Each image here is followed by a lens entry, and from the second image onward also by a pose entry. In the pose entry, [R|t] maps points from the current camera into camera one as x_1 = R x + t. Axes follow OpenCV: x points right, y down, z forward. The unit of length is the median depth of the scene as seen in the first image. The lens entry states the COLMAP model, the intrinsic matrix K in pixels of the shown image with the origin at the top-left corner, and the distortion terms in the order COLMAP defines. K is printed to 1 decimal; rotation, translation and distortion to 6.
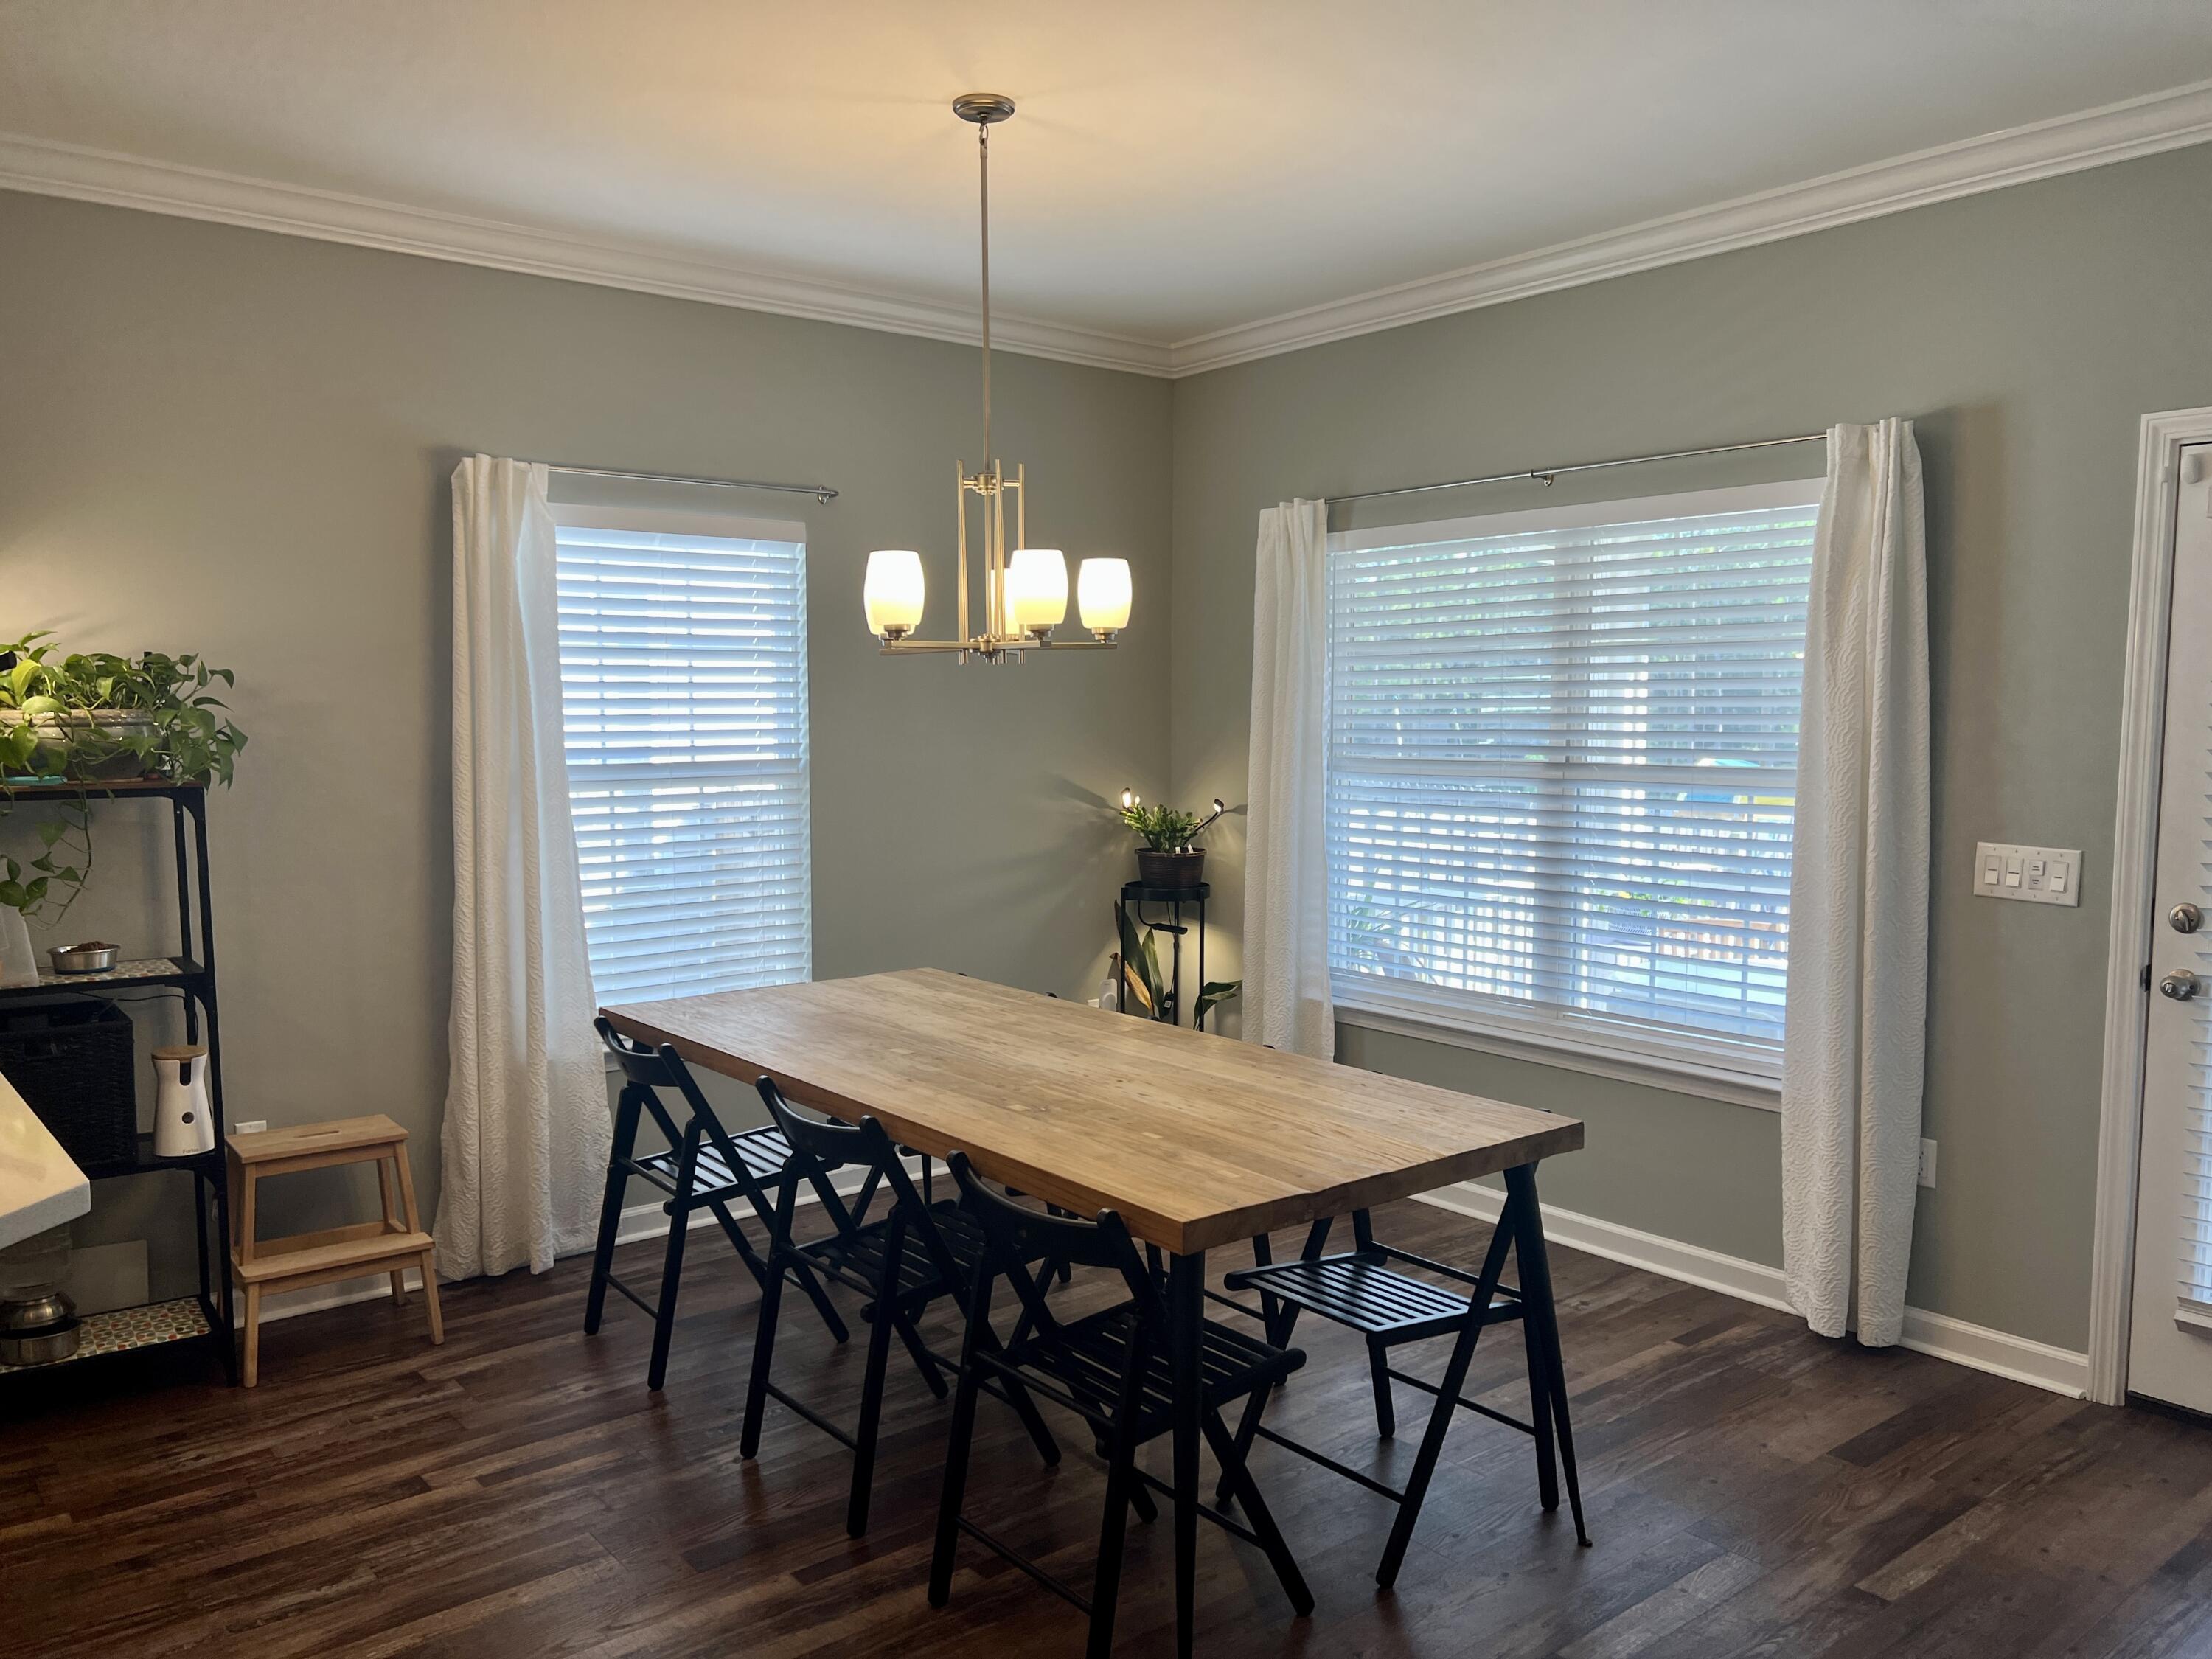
lens RADIAL K [[1664.0, 0, 1094.3], [0, 1664.0, 863.5], [0, 0, 1]] dist [0.013957, -0.030186]
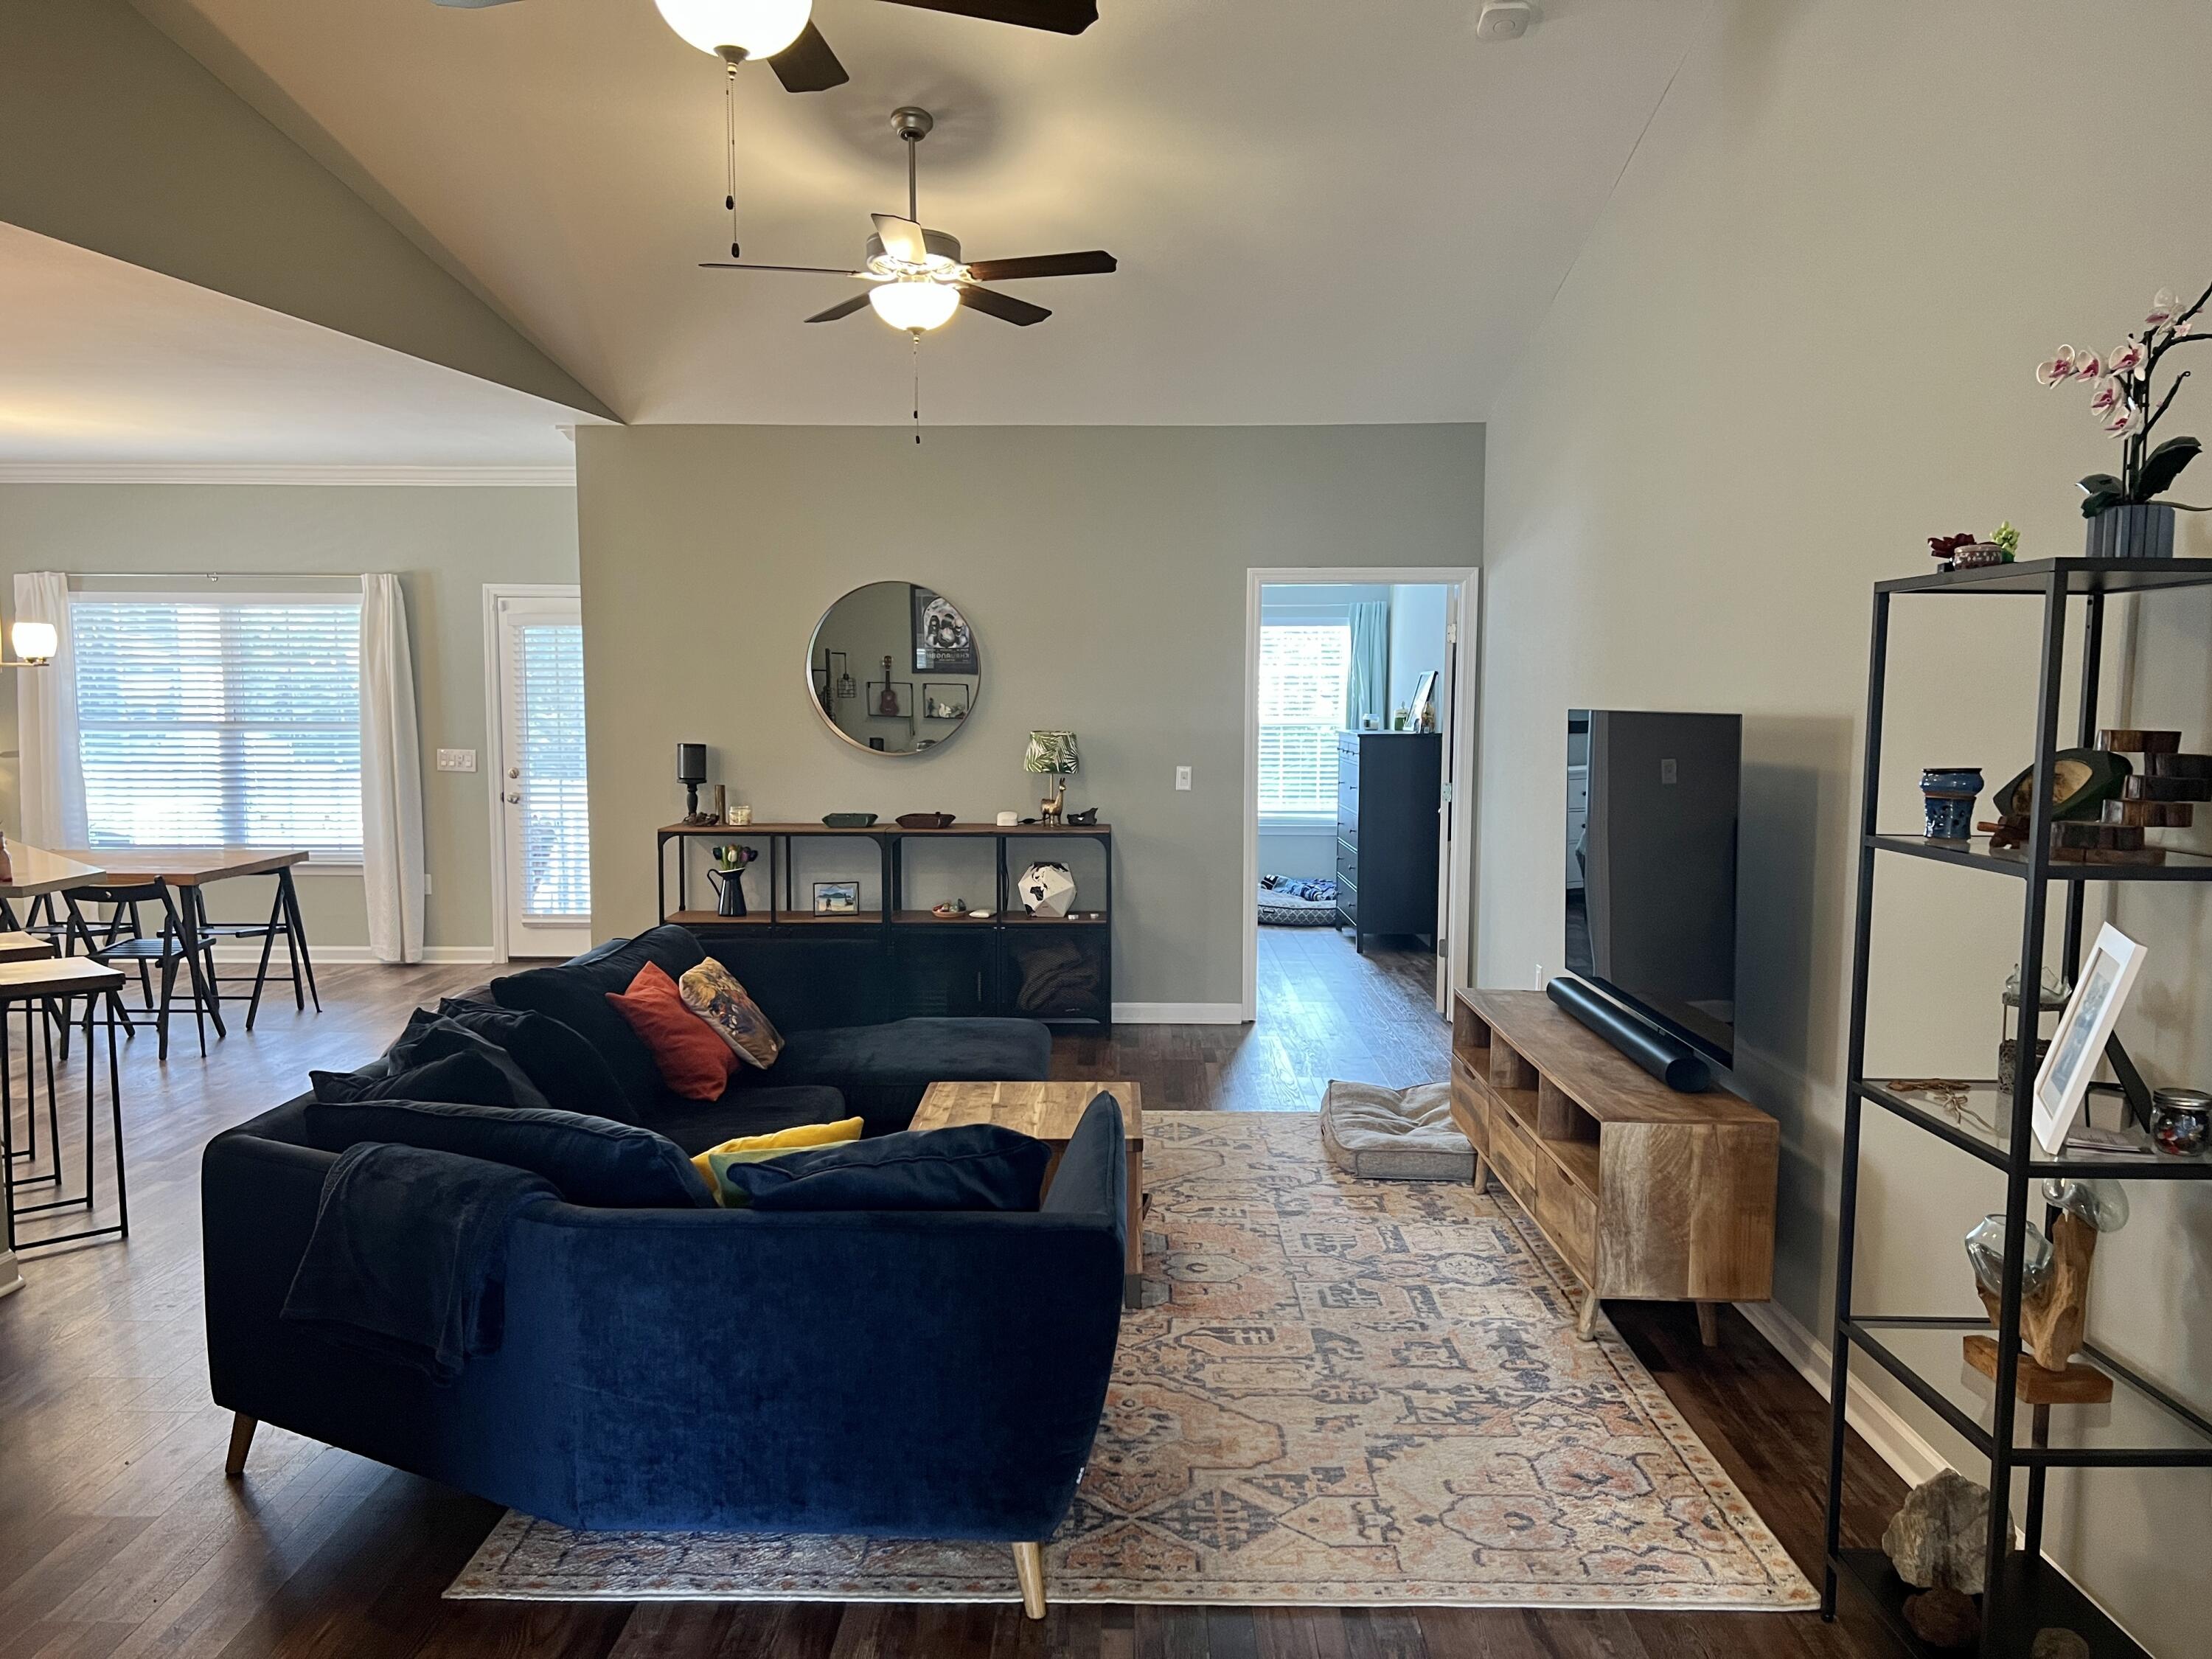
lens RADIAL K [[1664.0, 0, 1106.0], [0, 1664.0, 872.7], [0, 0, 1]] dist [0.013957, -0.030186]
pose [[0.630578, -0.075016, 0.772492, -0.775192], [0.065958, 0.996897, 0.042967, 0.131452], [-0.773318, 0.023858, 0.633570, -1.343443]]
